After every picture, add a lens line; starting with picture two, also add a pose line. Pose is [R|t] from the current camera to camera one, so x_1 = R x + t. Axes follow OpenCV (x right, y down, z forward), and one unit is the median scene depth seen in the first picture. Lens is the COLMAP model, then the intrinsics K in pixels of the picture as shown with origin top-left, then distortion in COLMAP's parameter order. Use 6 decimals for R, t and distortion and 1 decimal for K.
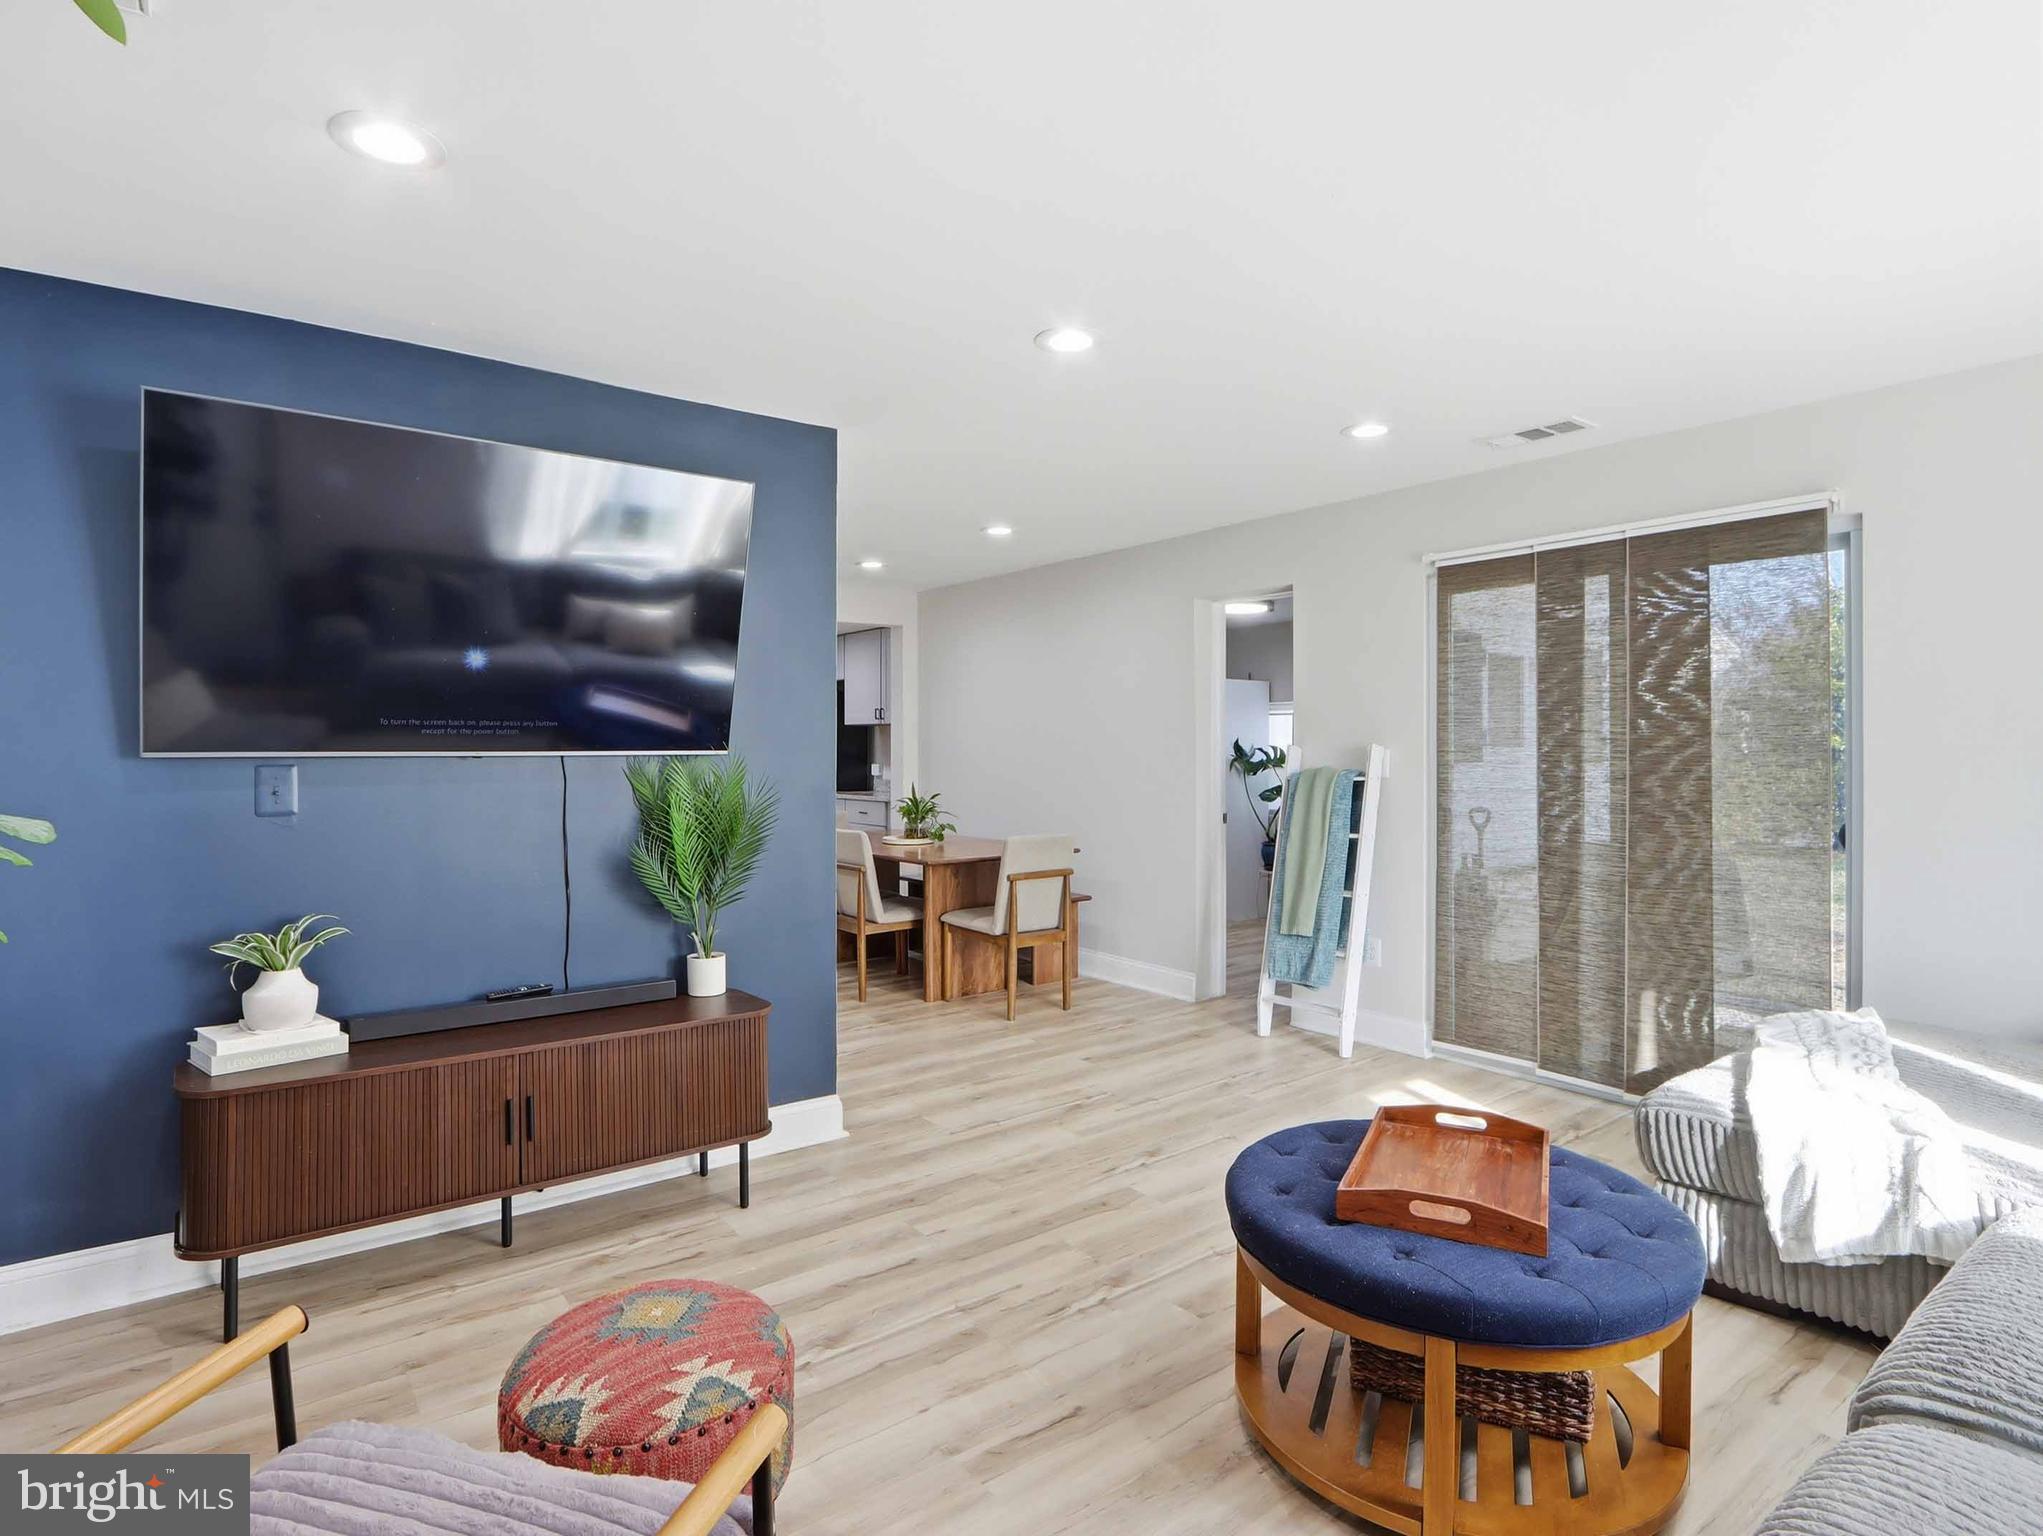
lens RADIAL K [[1082.8, 0, 1026.3], [0, 1082.8, 749.7], [0, 0, 1]] dist [-0.018816, -0.000916]
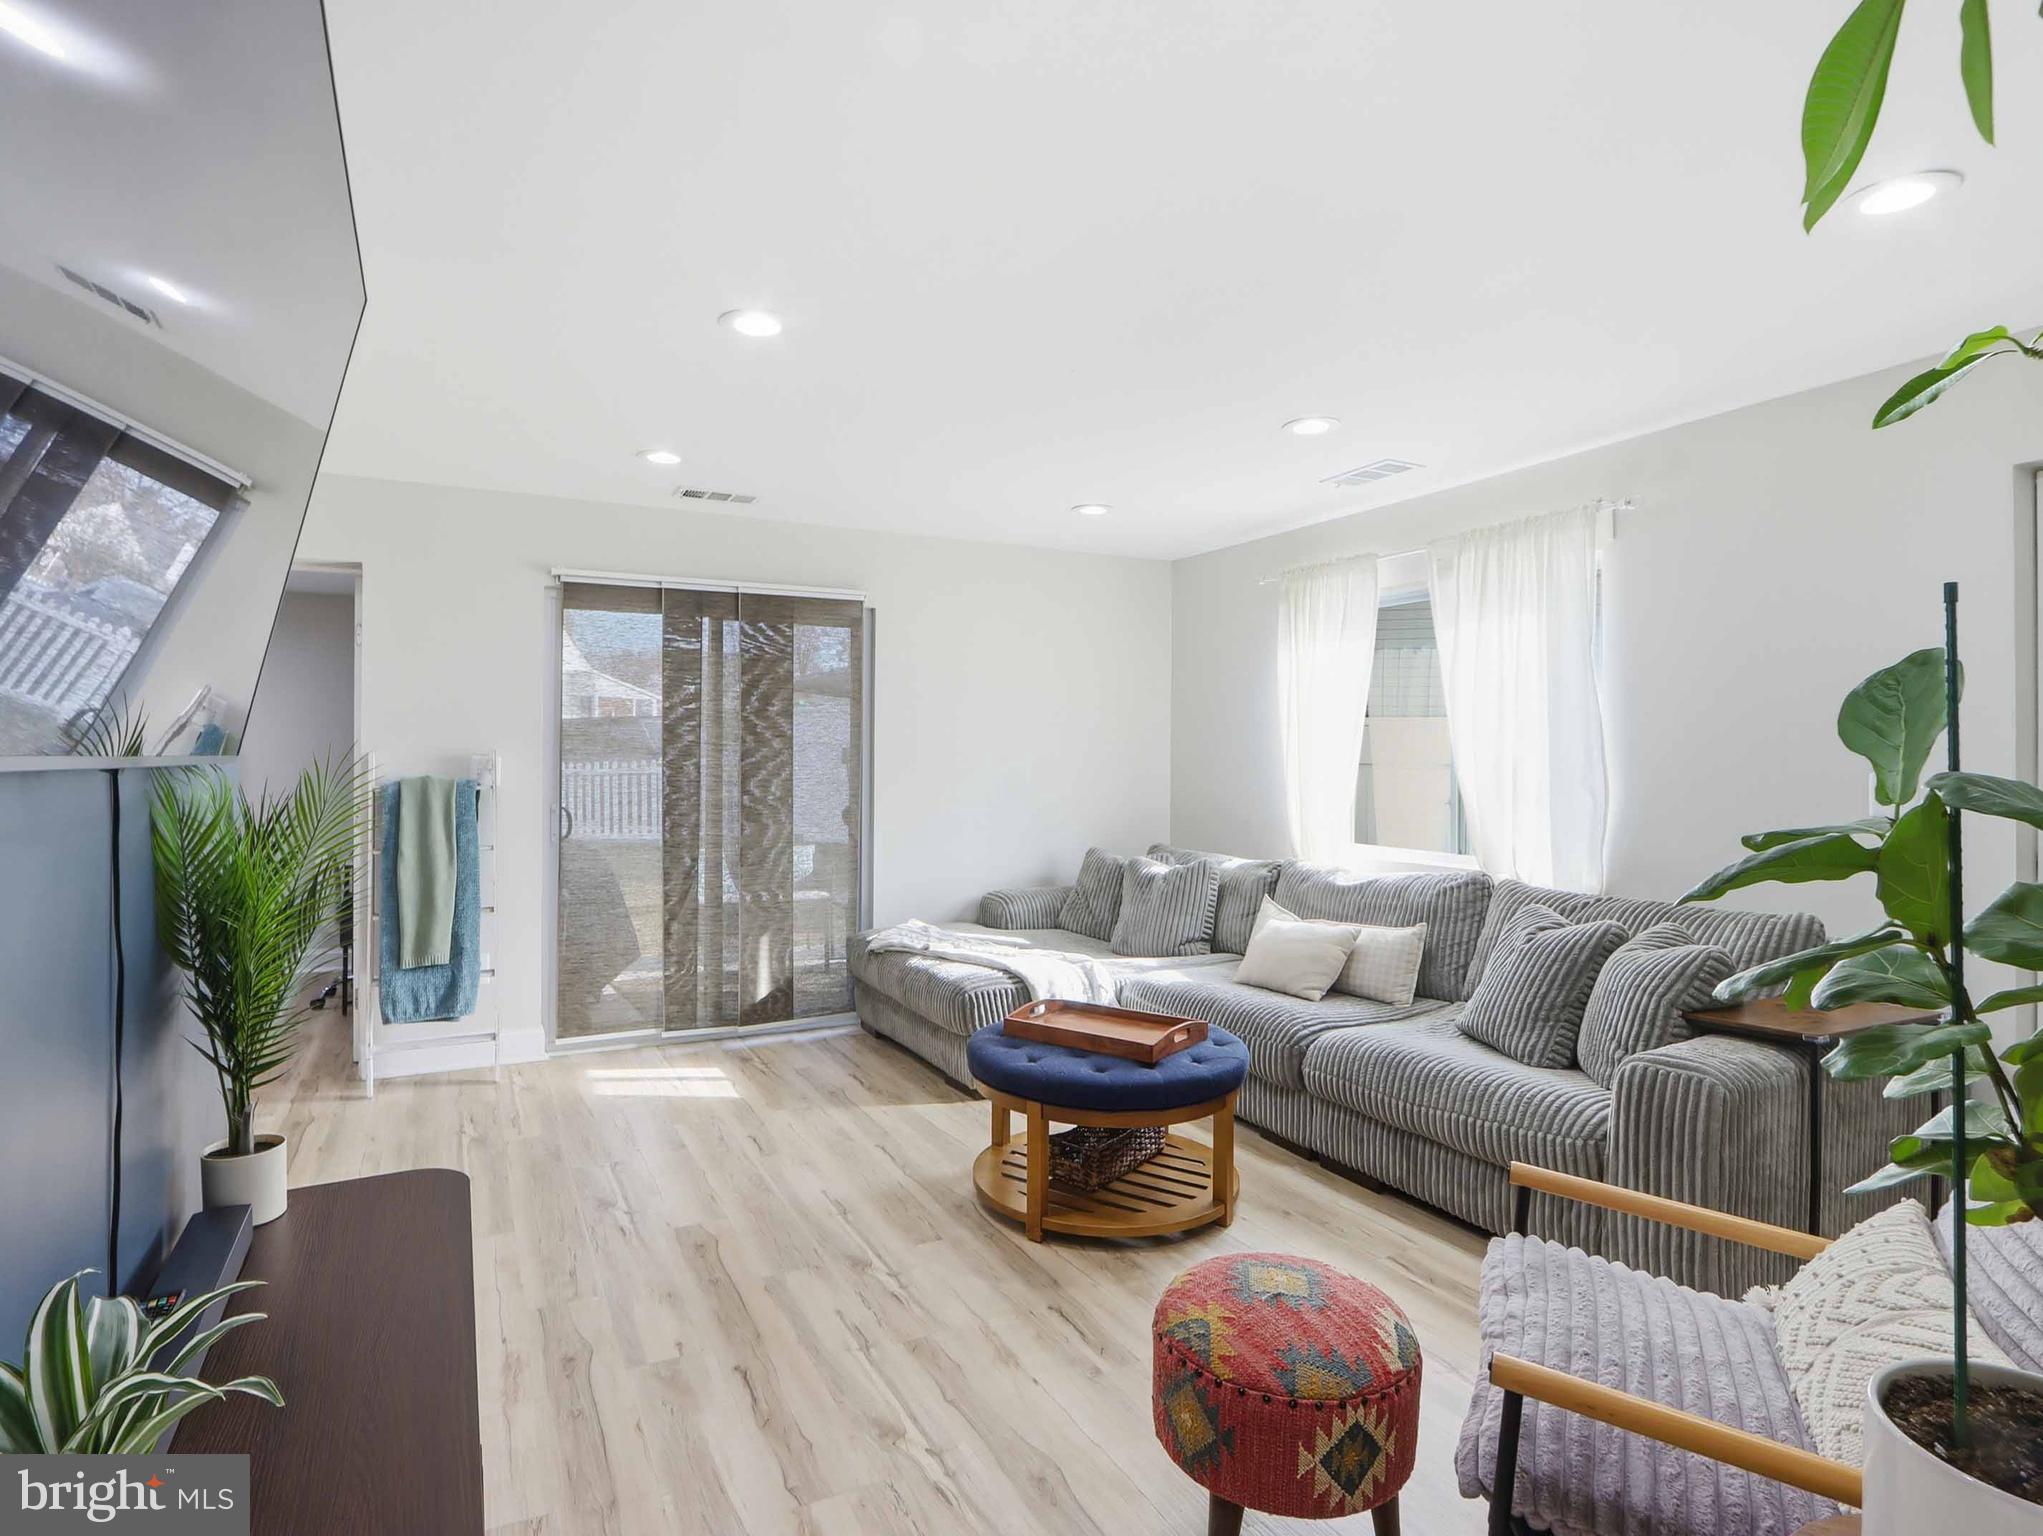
lens RADIAL K [[1064.8, 0, 991.5], [0, 1064.8, 761.2], [0, 0, 1]] dist [-0.001405, -0.000165]
pose [[0.197264, -0.000320, 0.980350, -0.681768], [-0.007841, 0.999967, 0.001904, -0.001771], [-0.980319, -0.008063, 0.197255, 0.501685]]
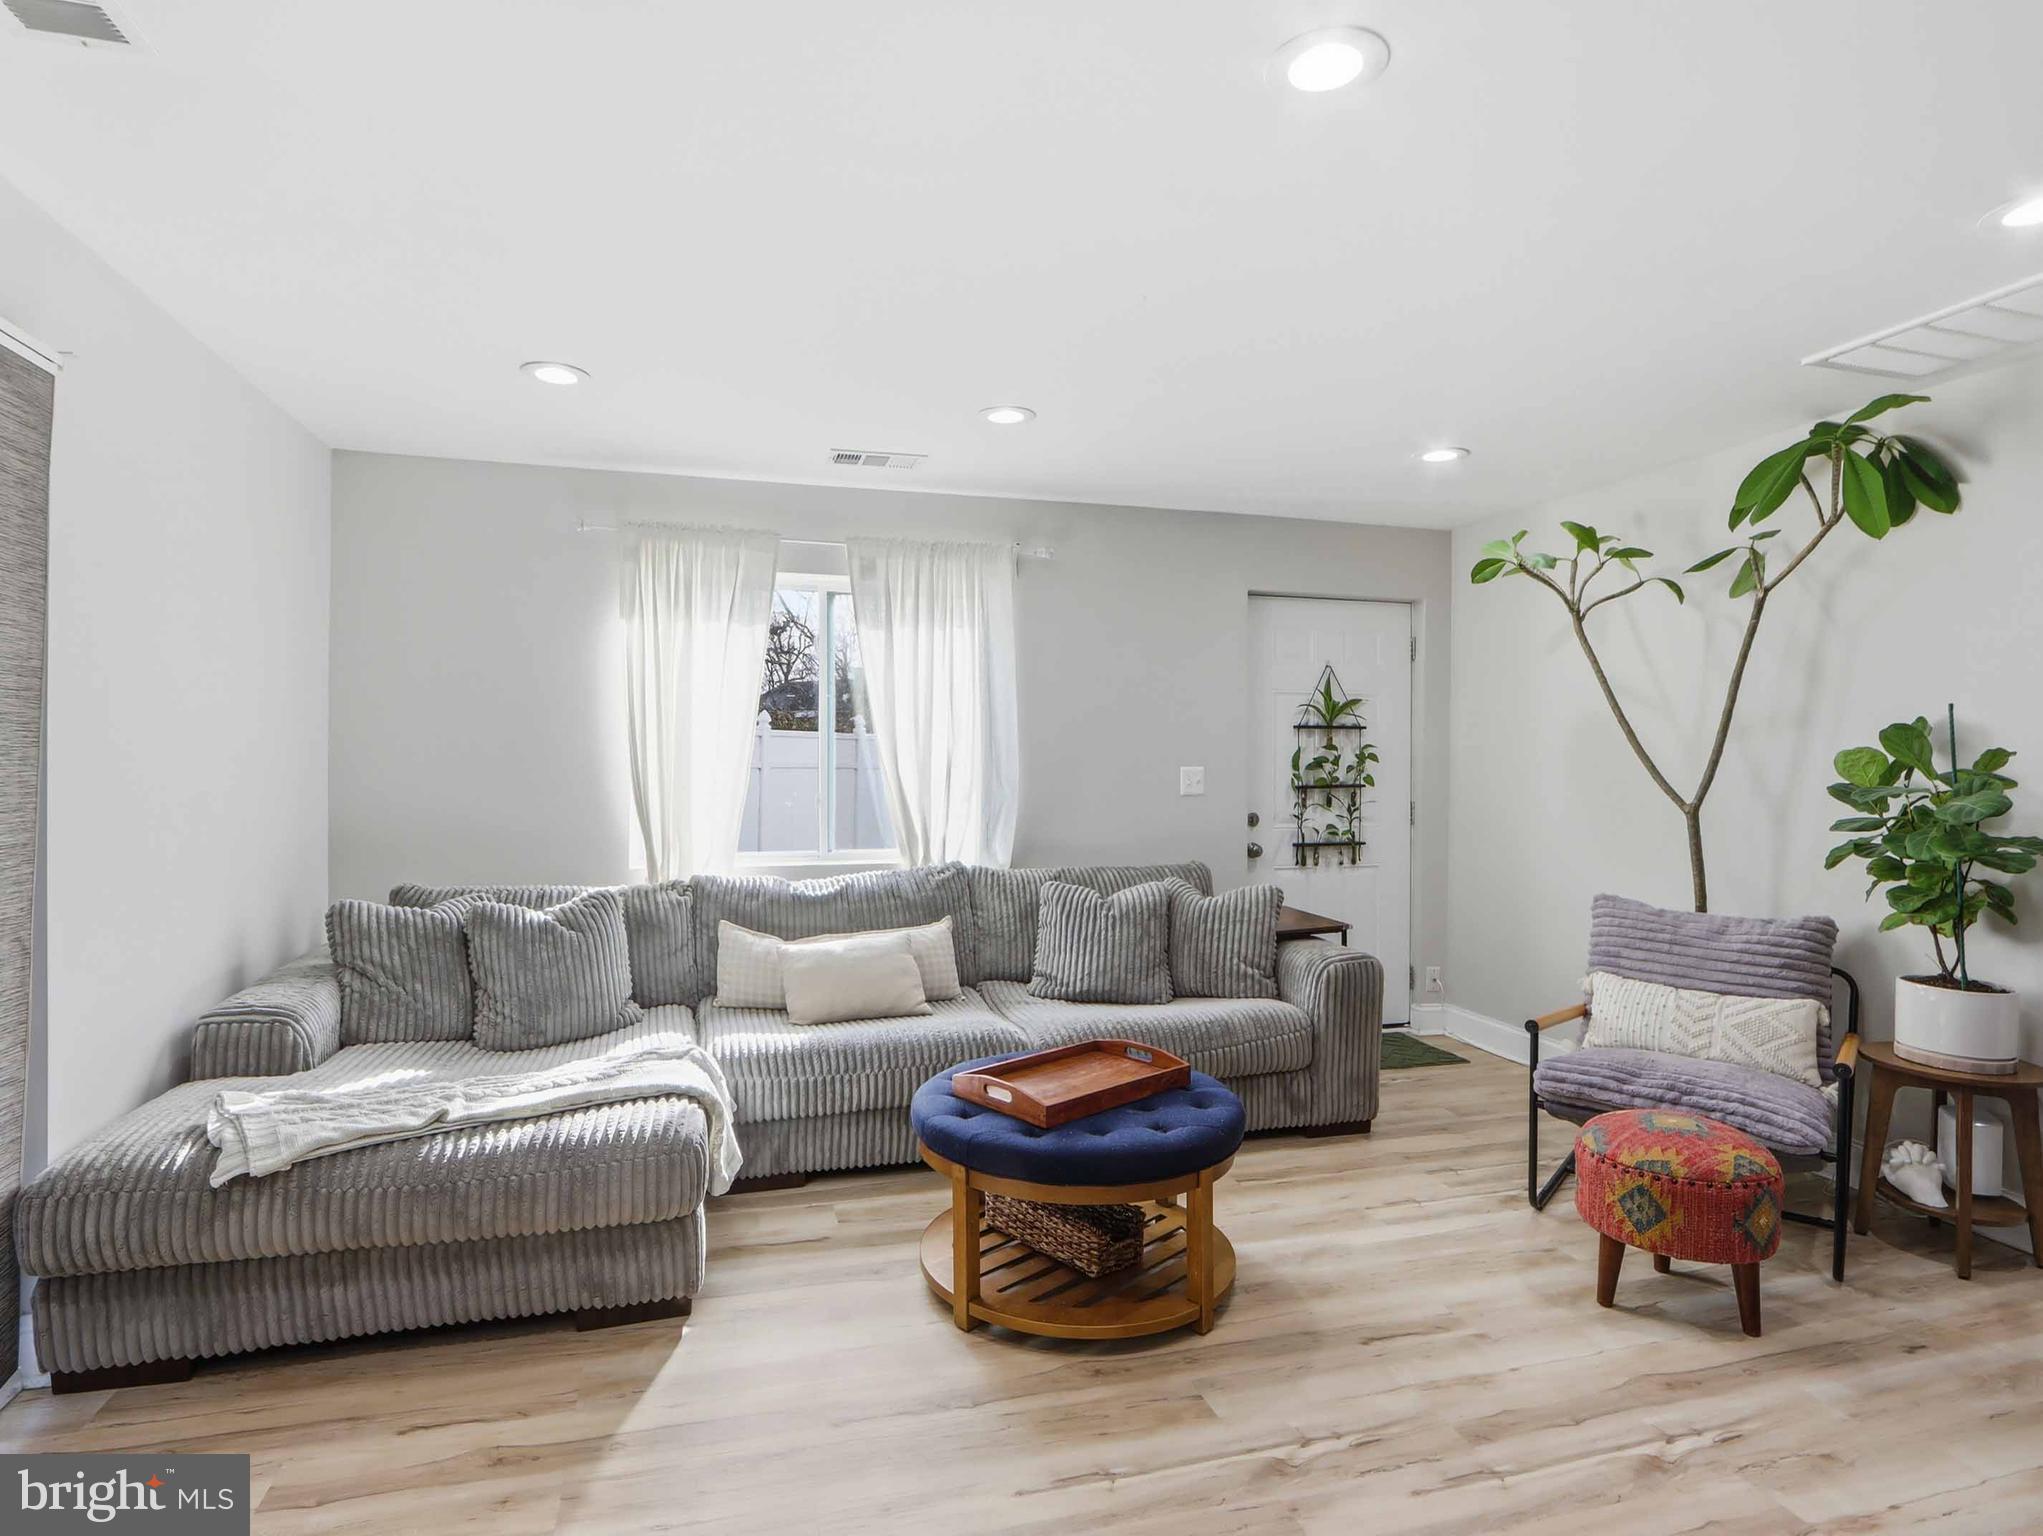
lens RADIAL K [[1085.1, 0, 1021.5], [0, 1085.1, 768.0], [0, 0, 1]] dist [-0.002596, -0.000817]
pose [[-0.929402, -0.008379, 0.368973, -0.018492], [-0.010078, 0.999946, -0.002677, 0.008291], [-0.368930, -0.006207, -0.929436, 1.319730]]
